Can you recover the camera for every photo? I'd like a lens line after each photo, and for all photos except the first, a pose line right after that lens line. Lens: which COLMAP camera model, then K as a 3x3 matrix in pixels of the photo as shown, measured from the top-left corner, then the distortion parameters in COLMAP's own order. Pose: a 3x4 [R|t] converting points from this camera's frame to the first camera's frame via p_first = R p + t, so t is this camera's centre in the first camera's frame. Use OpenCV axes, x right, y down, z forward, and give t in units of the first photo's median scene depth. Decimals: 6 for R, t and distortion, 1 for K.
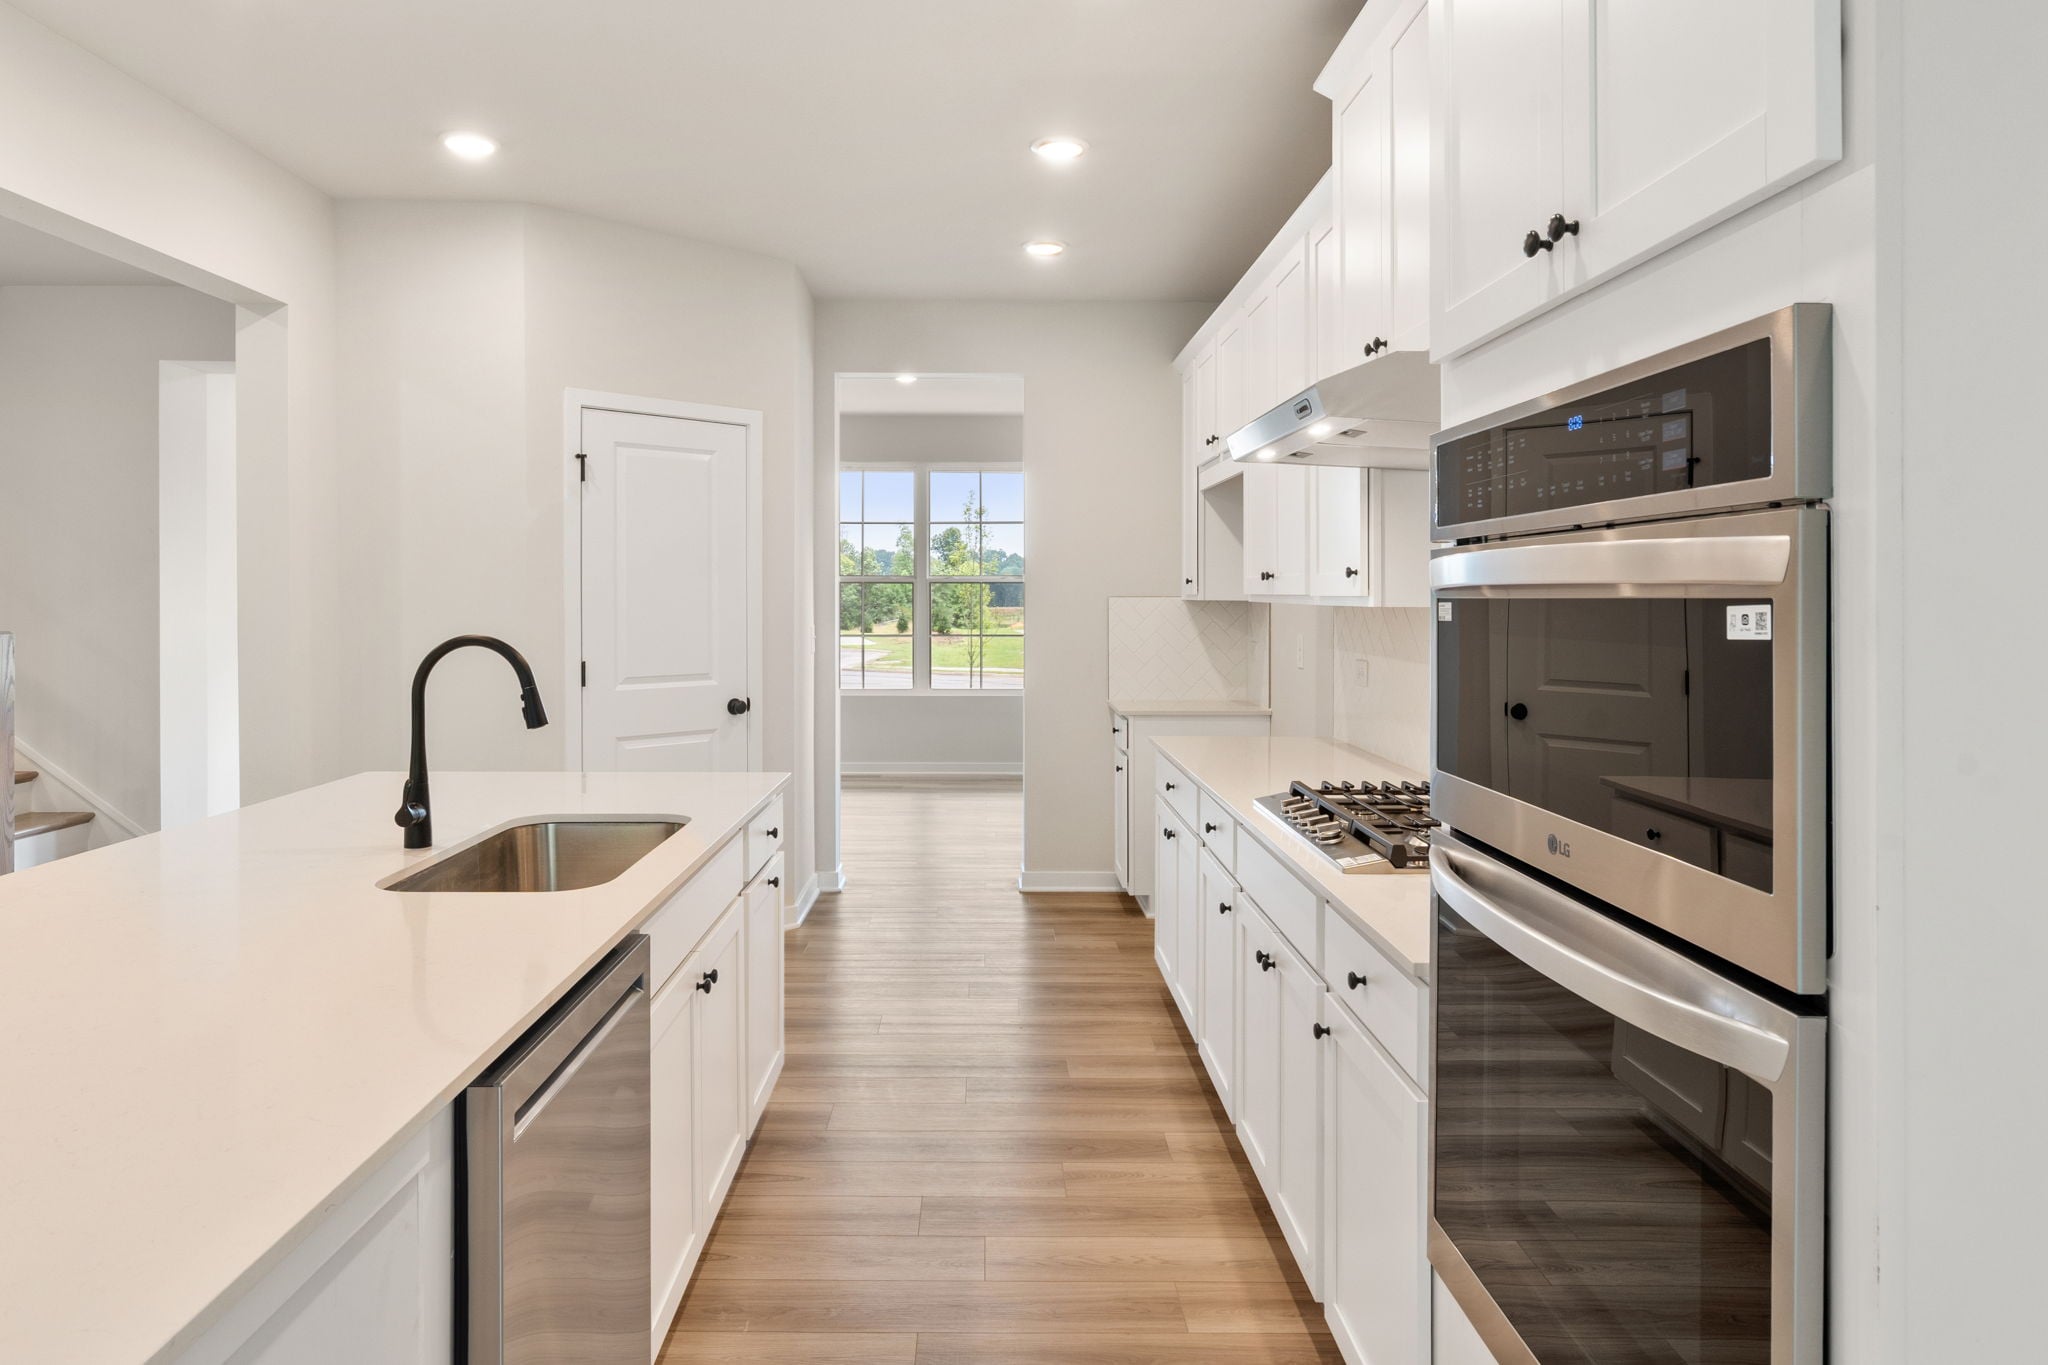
lens RADIAL K [[1283.3, 0, 1003.5], [0, 1283.3, 581.7], [0, 0, 1]] dist [0.003003, -0.000229]
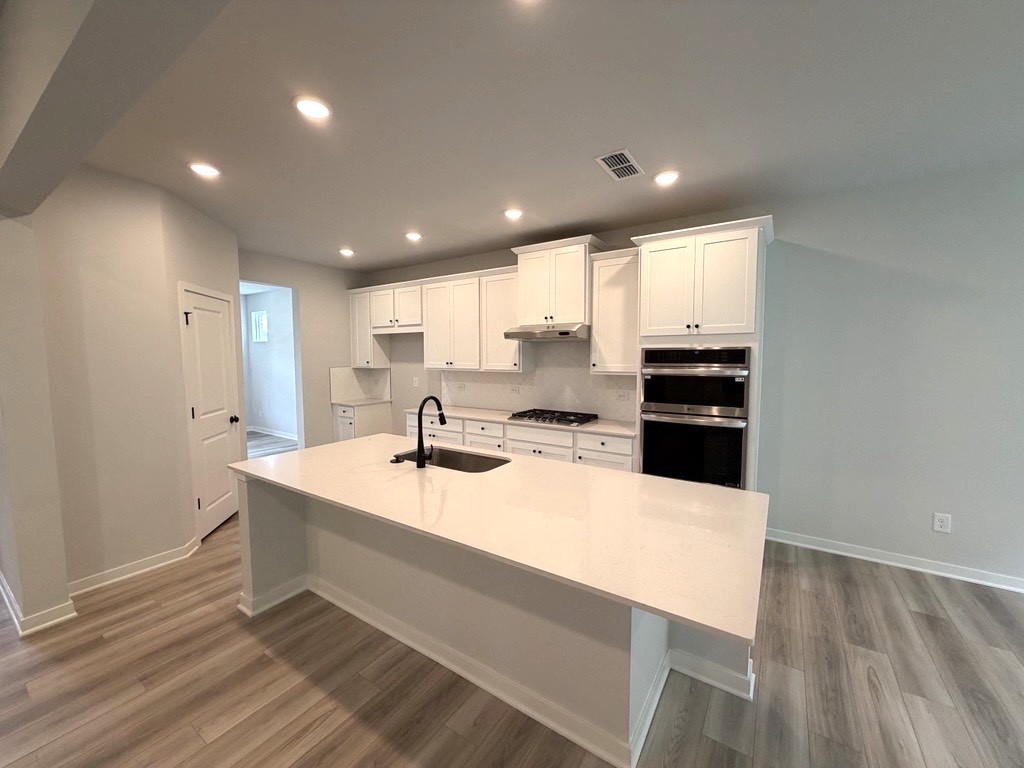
lens RADIAL K [[408.3, 0, 507.5], [0, 408.3, 387.2], [0, 0, 1]] dist [0.002176, -0.000748]
pose [[0.558858, -0.072810, 0.826061, -1.004498], [-0.003057, 0.995950, 0.089853, -0.062169], [-0.829258, -0.052740, 0.556372, 0.273130]]
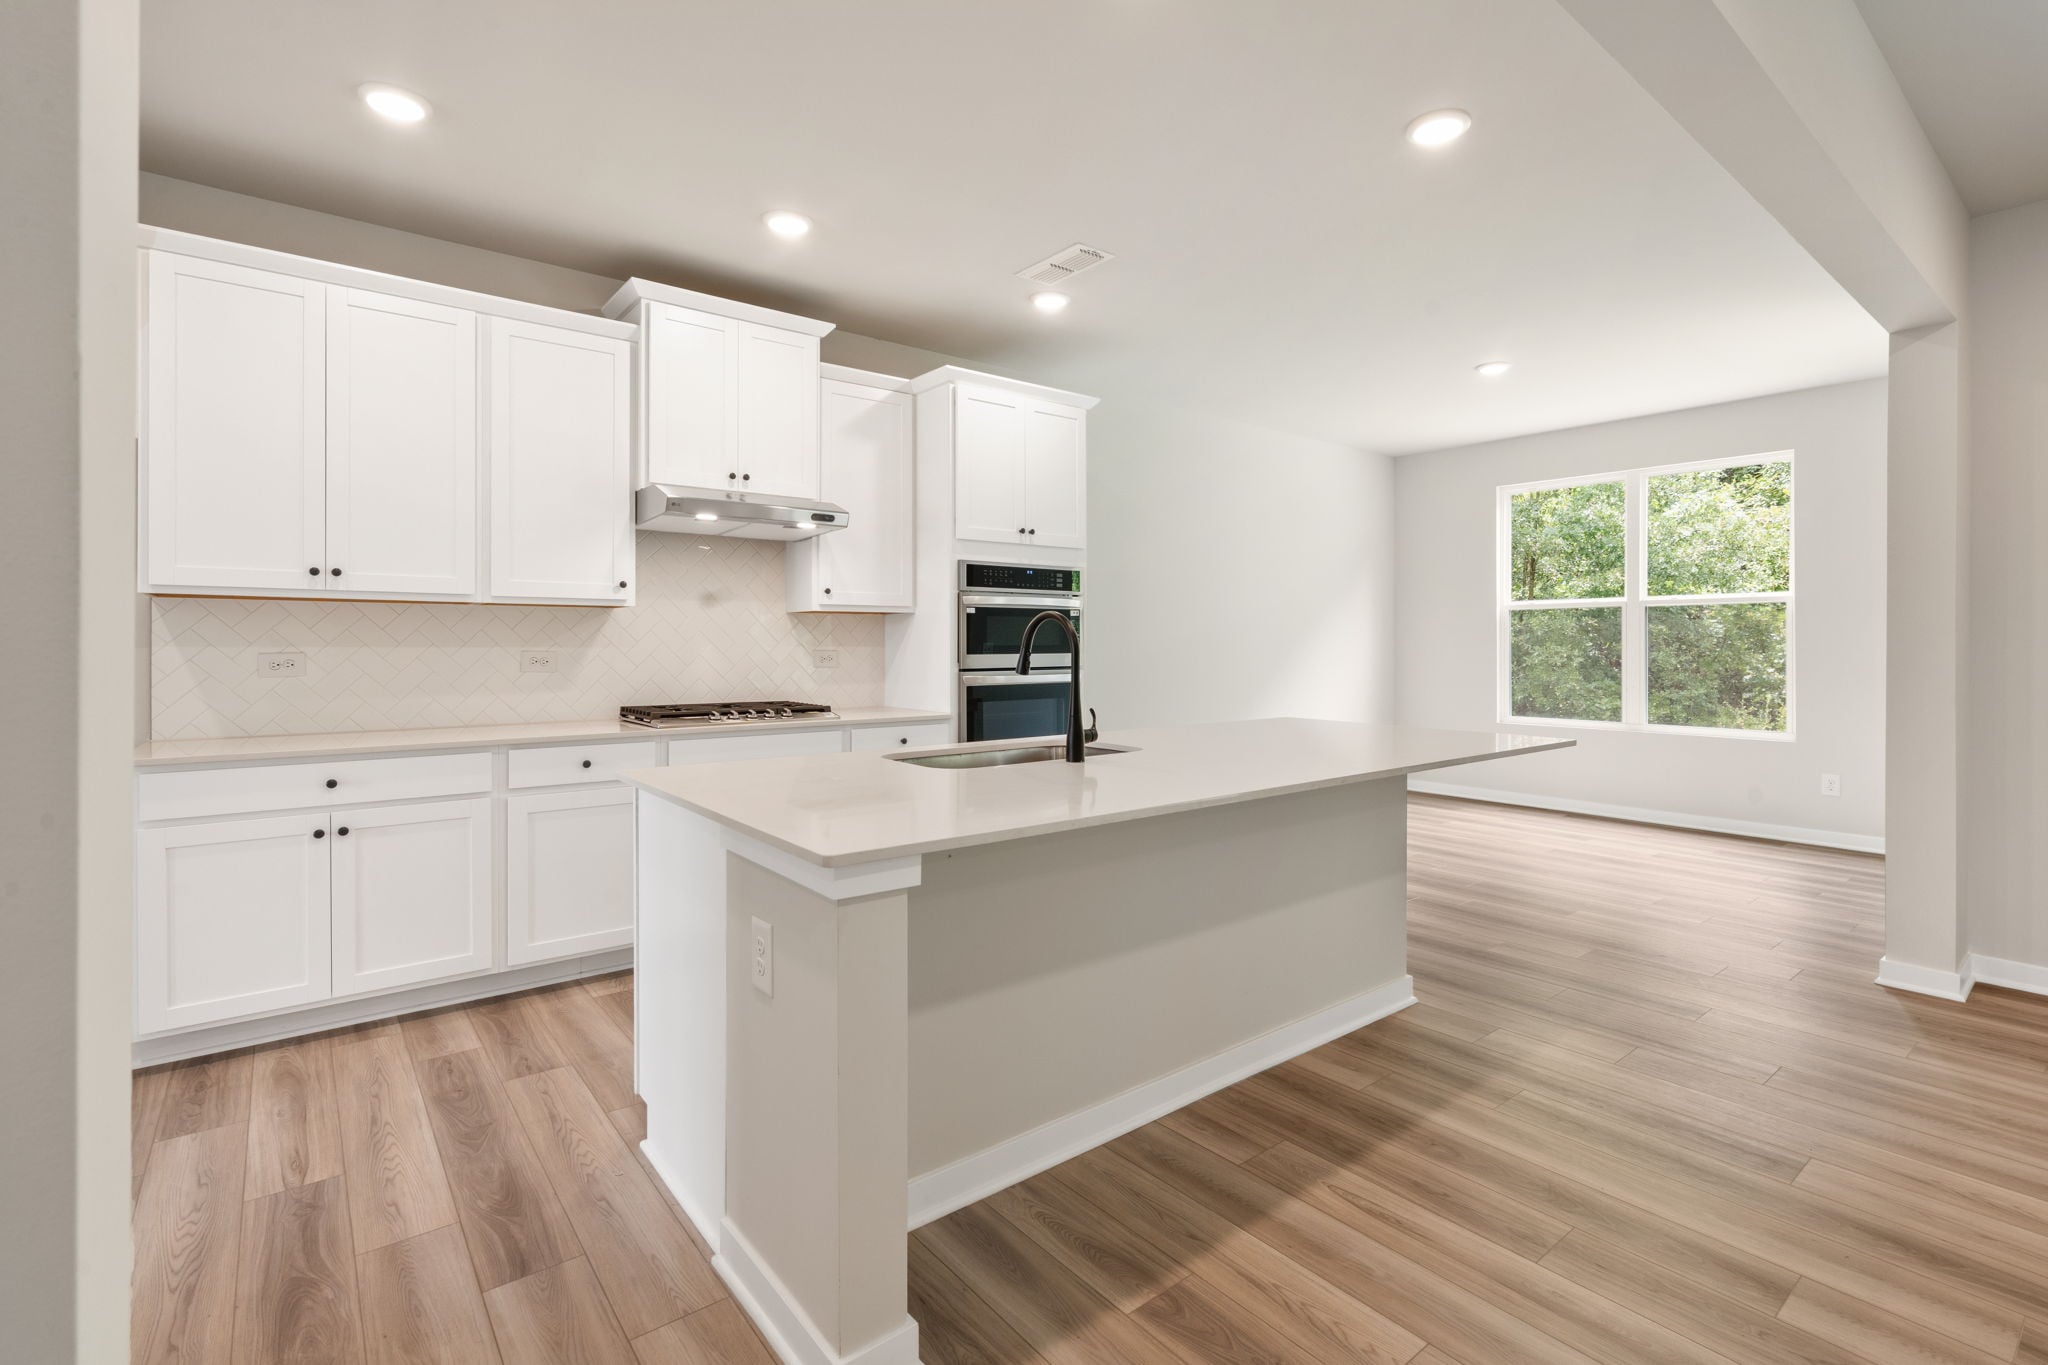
lens RADIAL K [[937.4, 0, 1029.1], [0, 937.4, 652.7], [0, 0, 1]] dist [-0.004271, 0.002014]
pose [[-0.625273, -0.013364, 0.780292, -1.091649], [-0.011304, 0.999904, 0.008067, 0.071287], [-0.780325, -0.003776, -0.625363, 1.502589]]
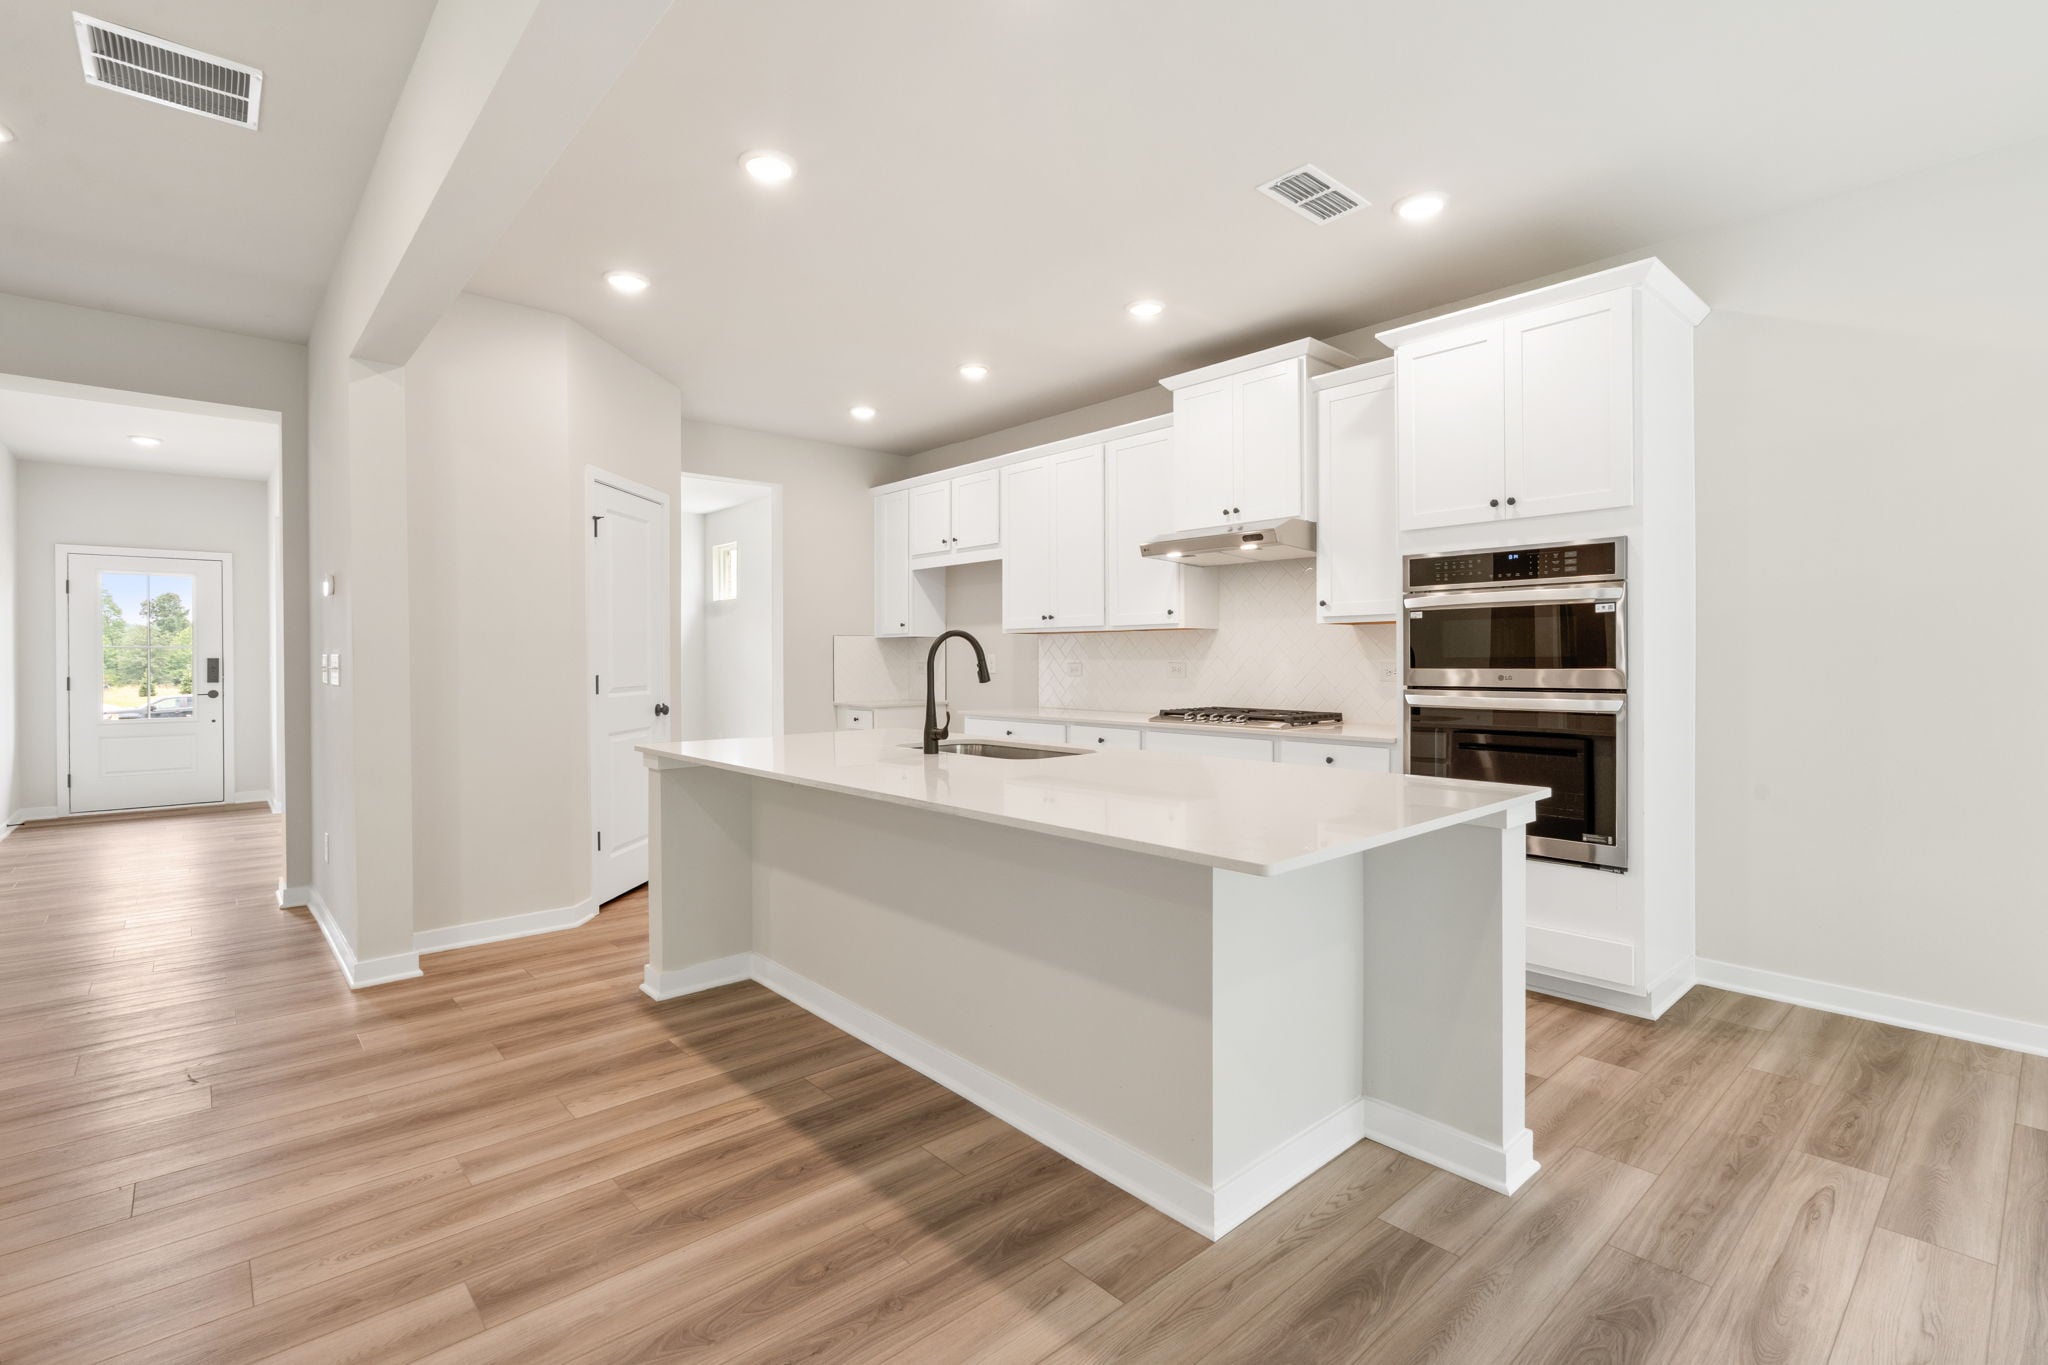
lens RADIAL K [[937.4, 0, 1031.9], [0, 937.4, 669.8], [0, 0, 1]] dist [-0.004271, 0.002014]
pose [[0.743083, -0.015518, 0.669019, -1.062377], [0.000731, 0.999749, 0.022378, 0.060197], [-0.669199, -0.016140, 0.742908, -0.011825]]
